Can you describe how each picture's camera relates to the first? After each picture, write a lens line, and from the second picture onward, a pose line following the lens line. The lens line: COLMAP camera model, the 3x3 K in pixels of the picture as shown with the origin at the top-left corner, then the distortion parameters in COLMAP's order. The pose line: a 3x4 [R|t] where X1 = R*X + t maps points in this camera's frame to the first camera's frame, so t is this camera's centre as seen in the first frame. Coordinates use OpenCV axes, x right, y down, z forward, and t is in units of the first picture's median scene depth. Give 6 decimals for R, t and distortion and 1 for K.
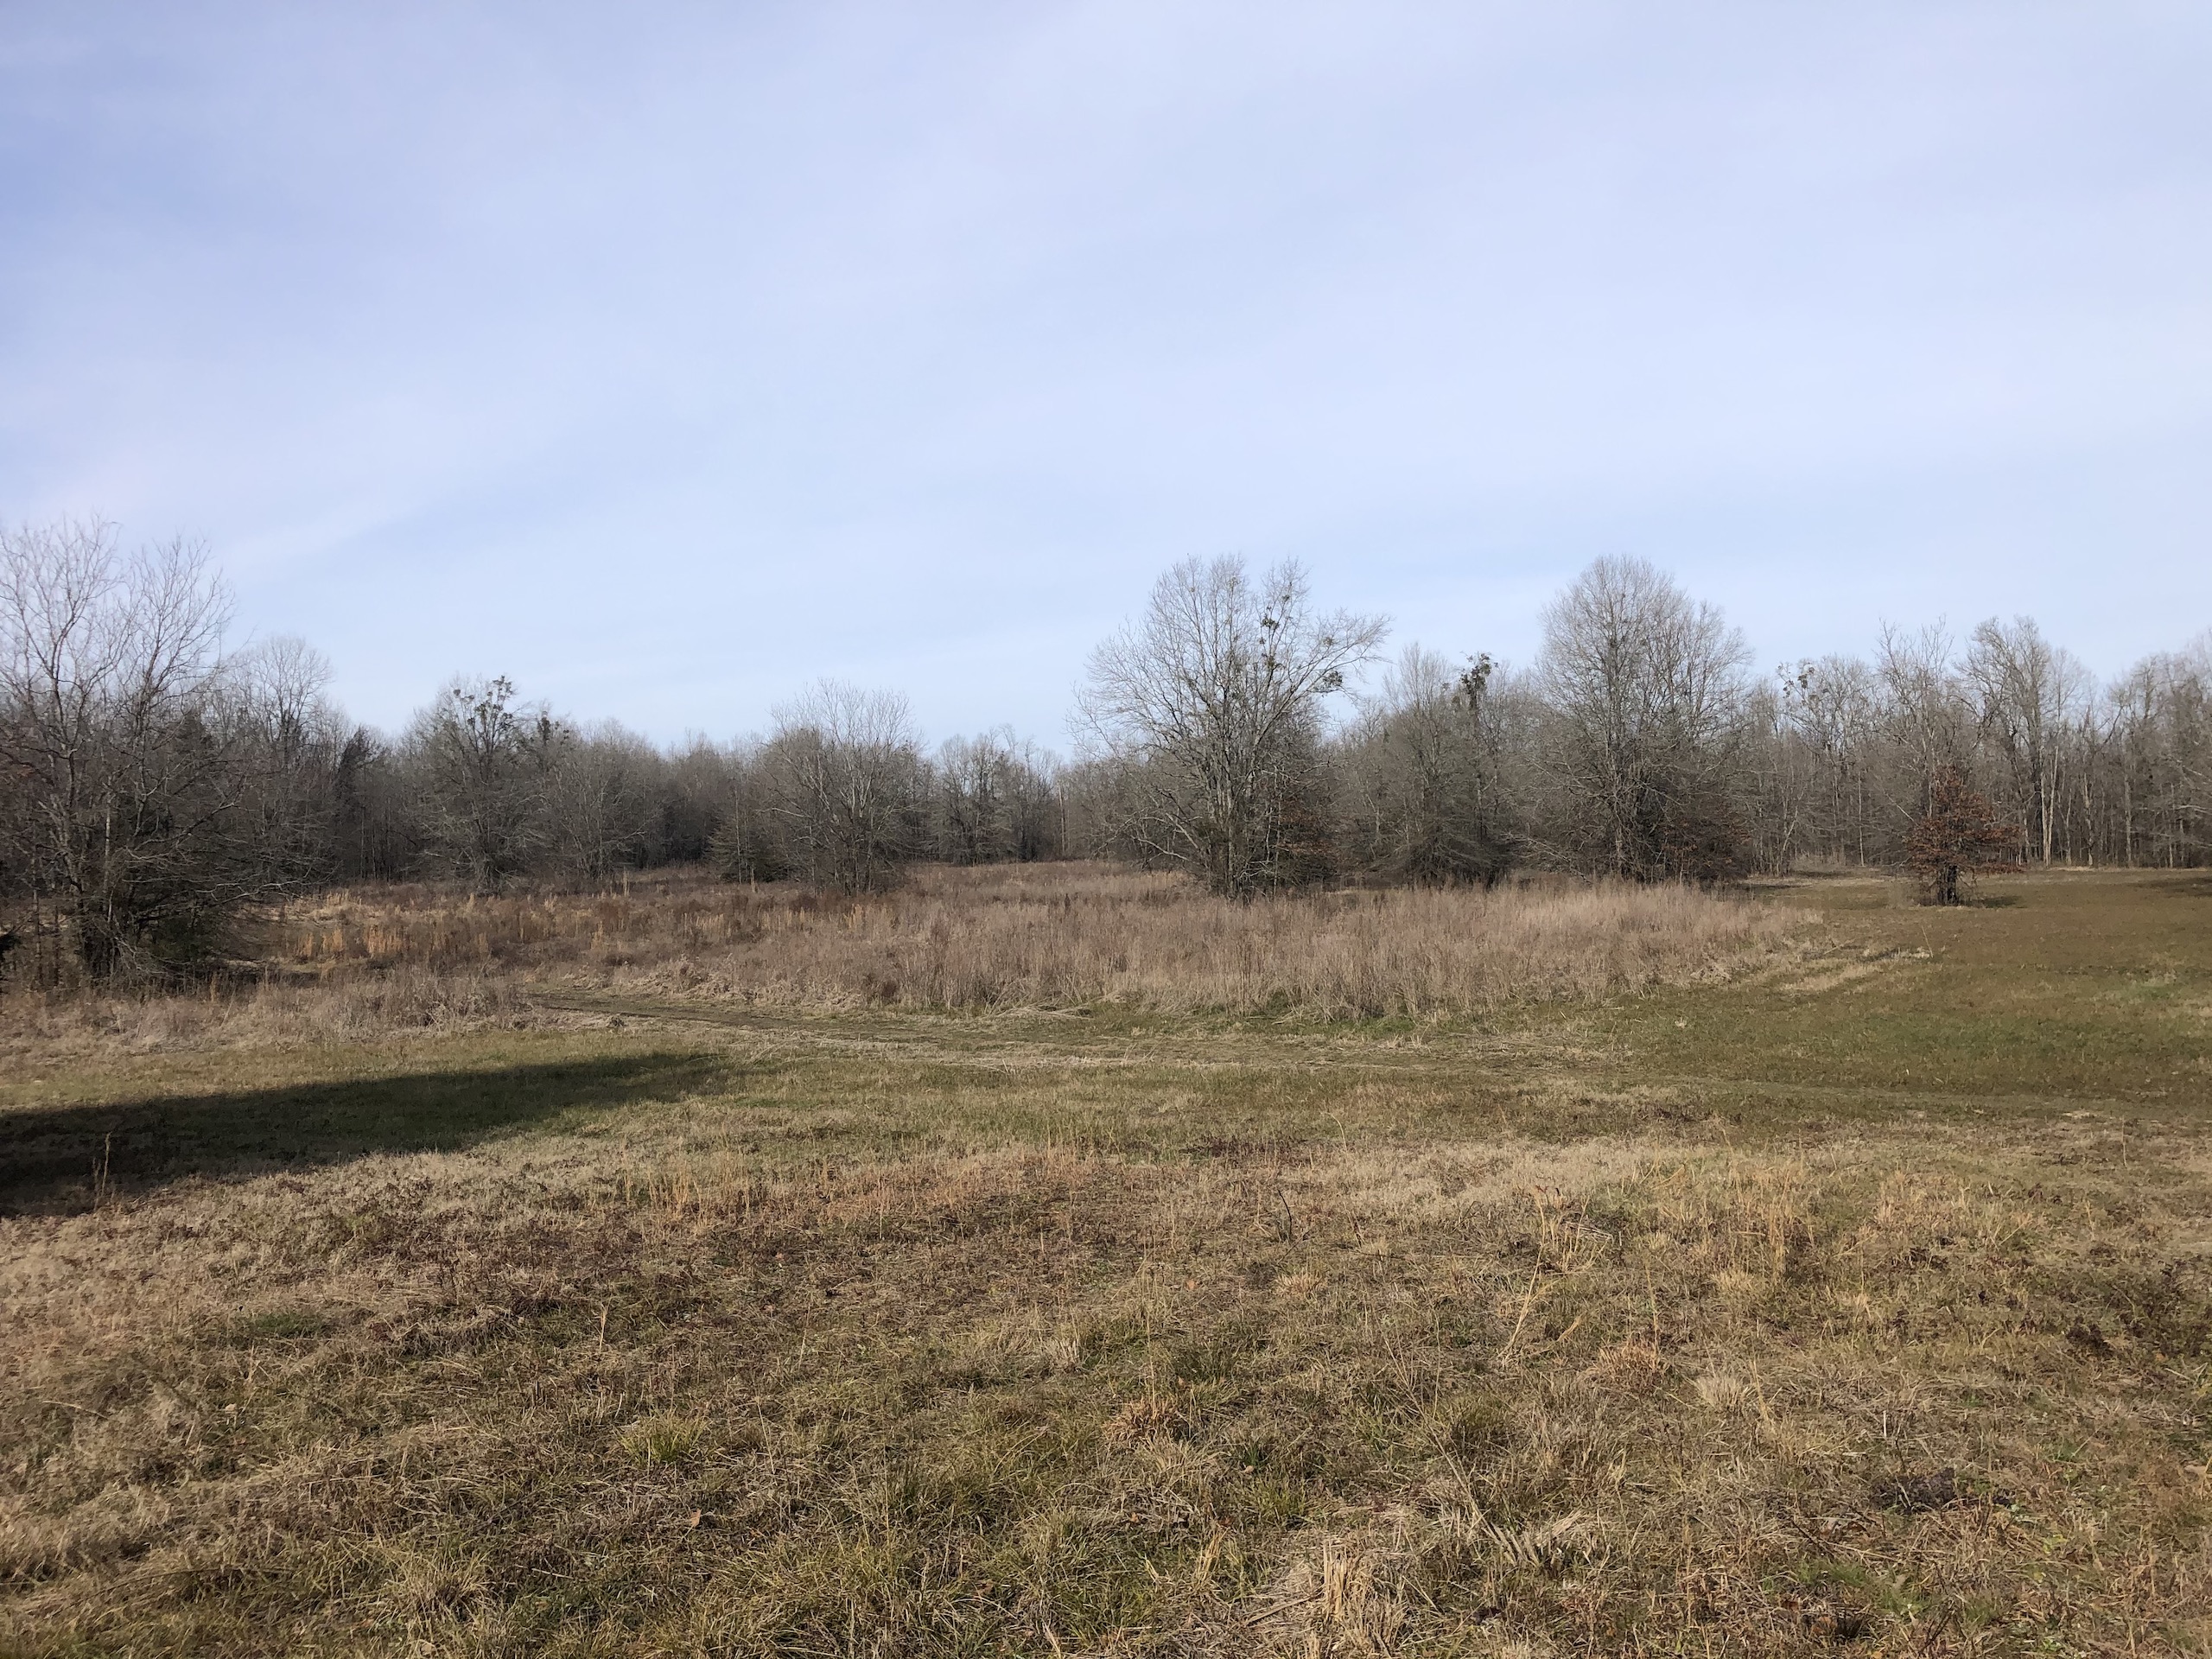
lens RADIAL K [[1756.4, 0, 1100.3], [0, 1756.4, 820.1], [0, 0, 1]] dist [-0.007891, -0.001473]
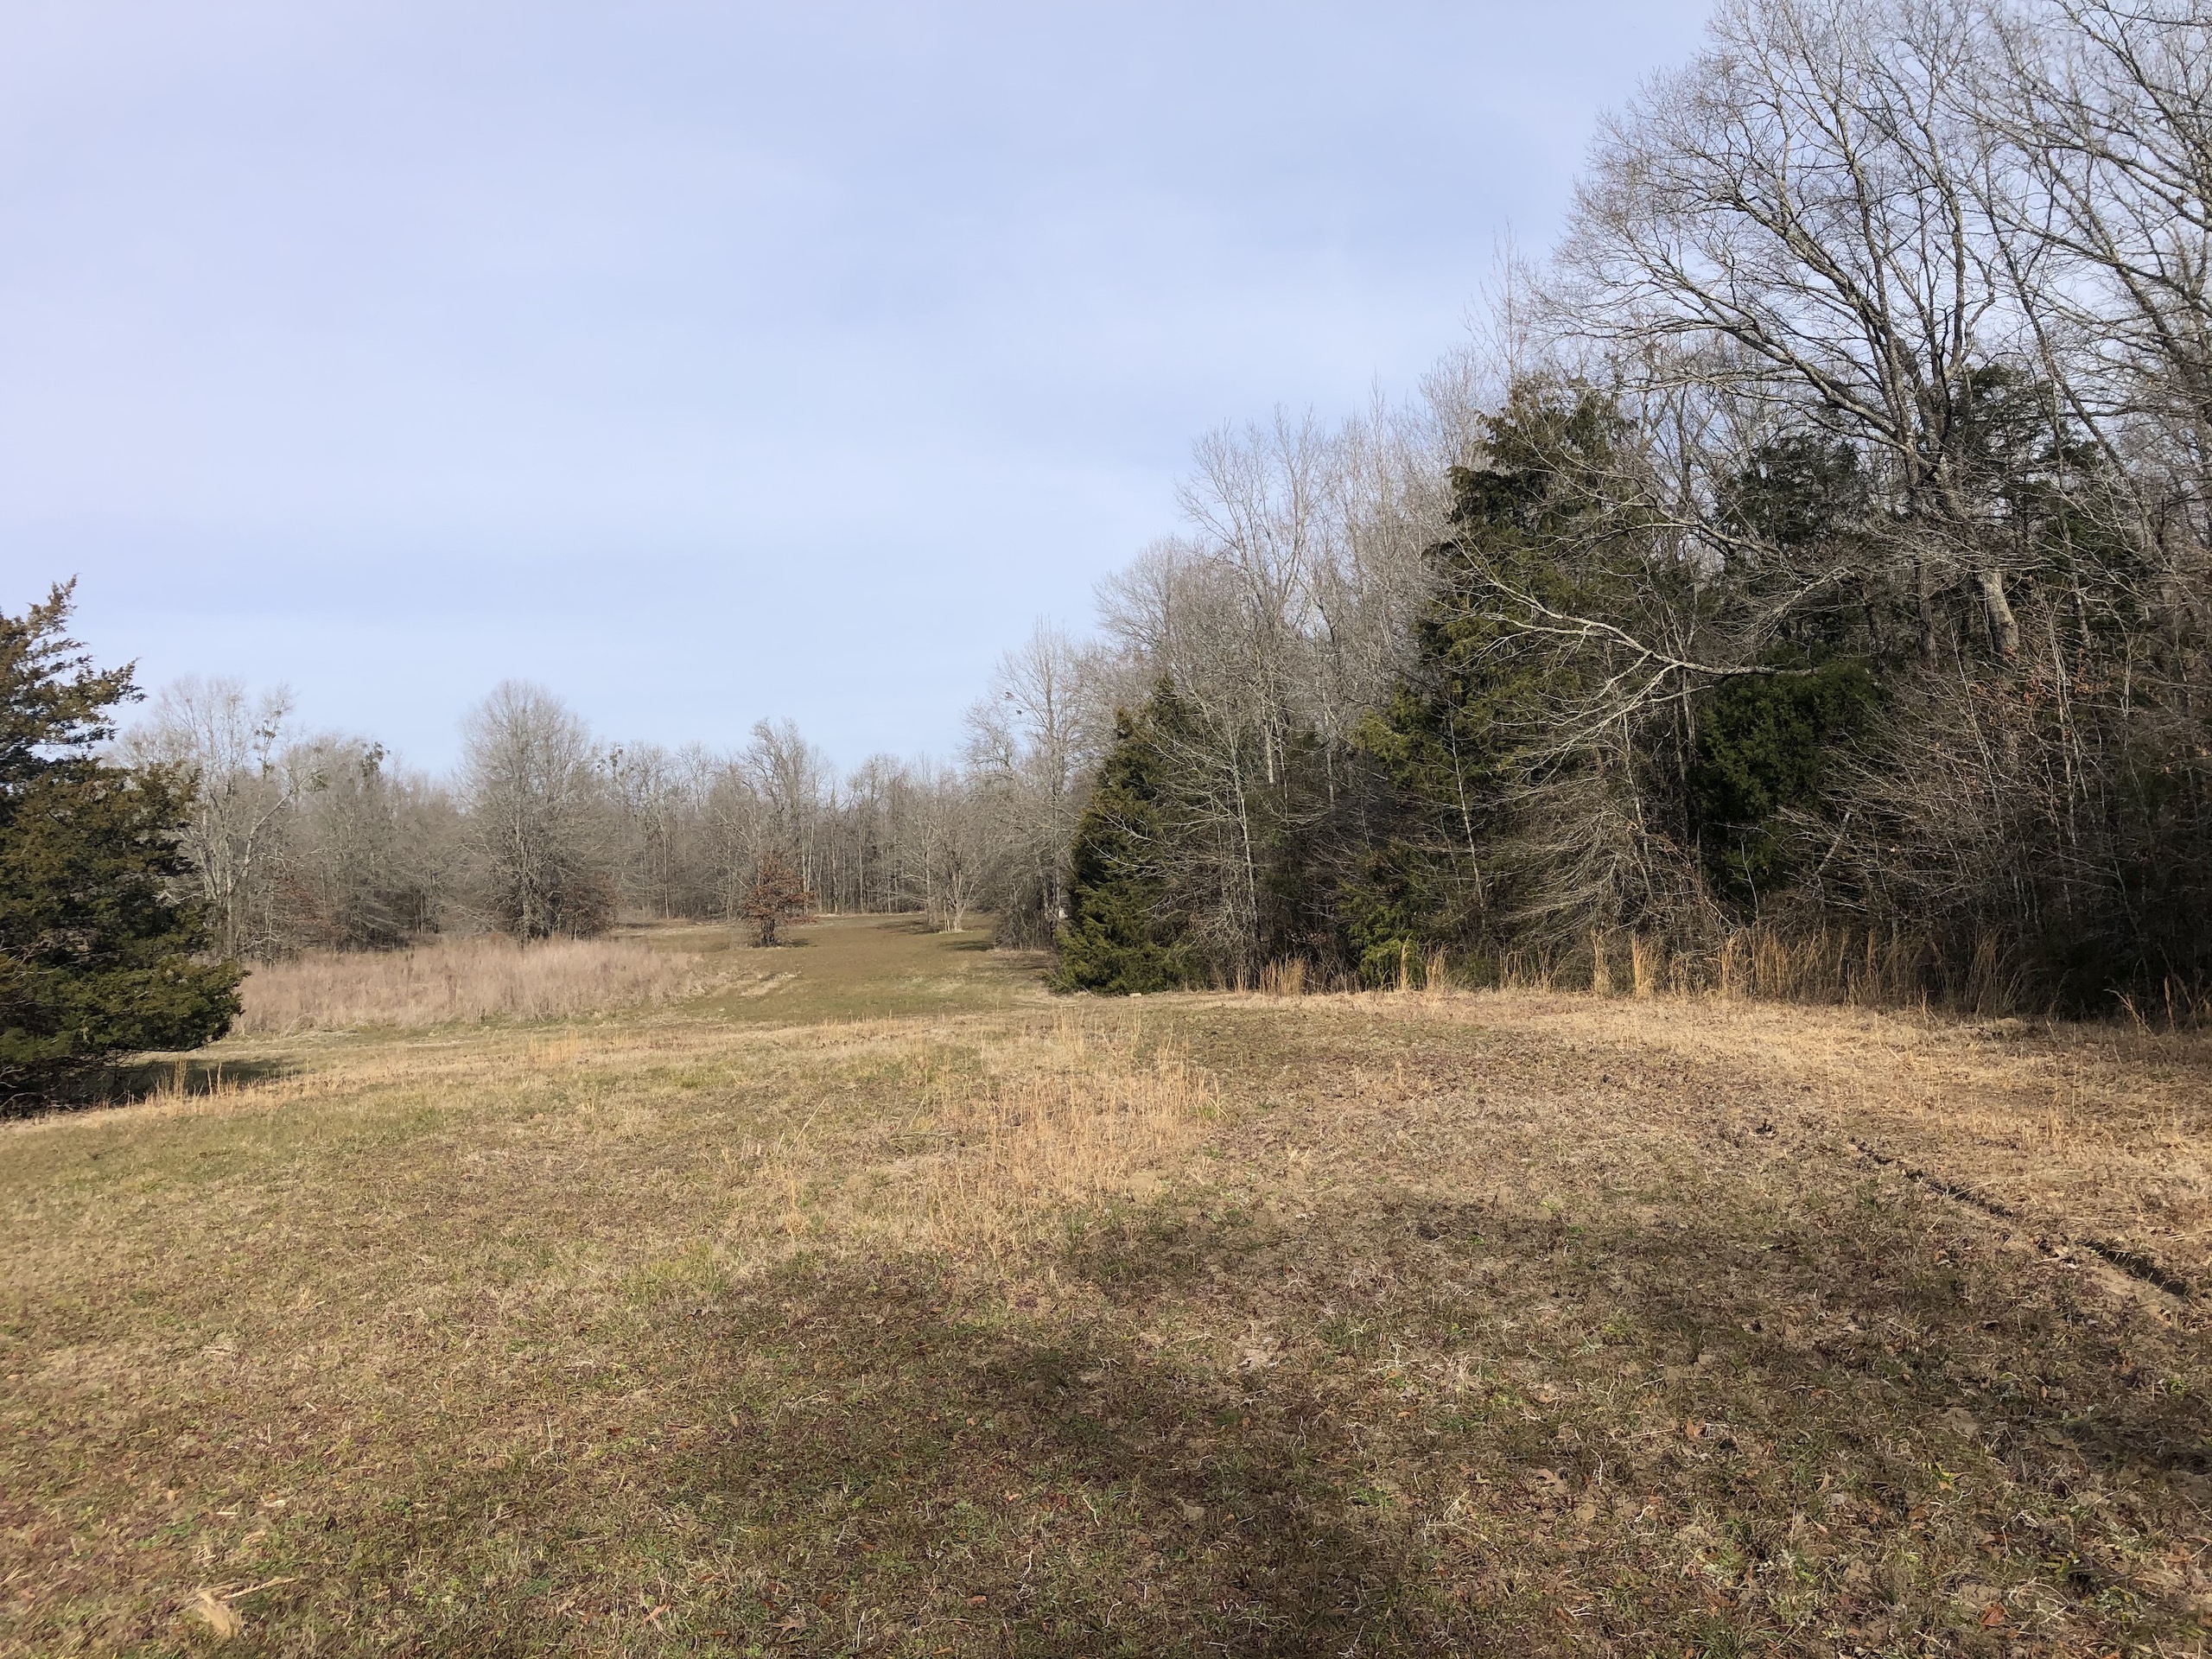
lens RADIAL K [[1756.4, 0, 1106.2], [0, 1756.4, 830.6], [0, 0, 1]] dist [-0.007891, -0.001473]
pose [[0.777243, 0.003933, 0.629188, -0.110487], [0.010413, 0.999763, -0.019113, -0.008582], [-0.629115, 0.021407, 0.777018, -0.157117]]
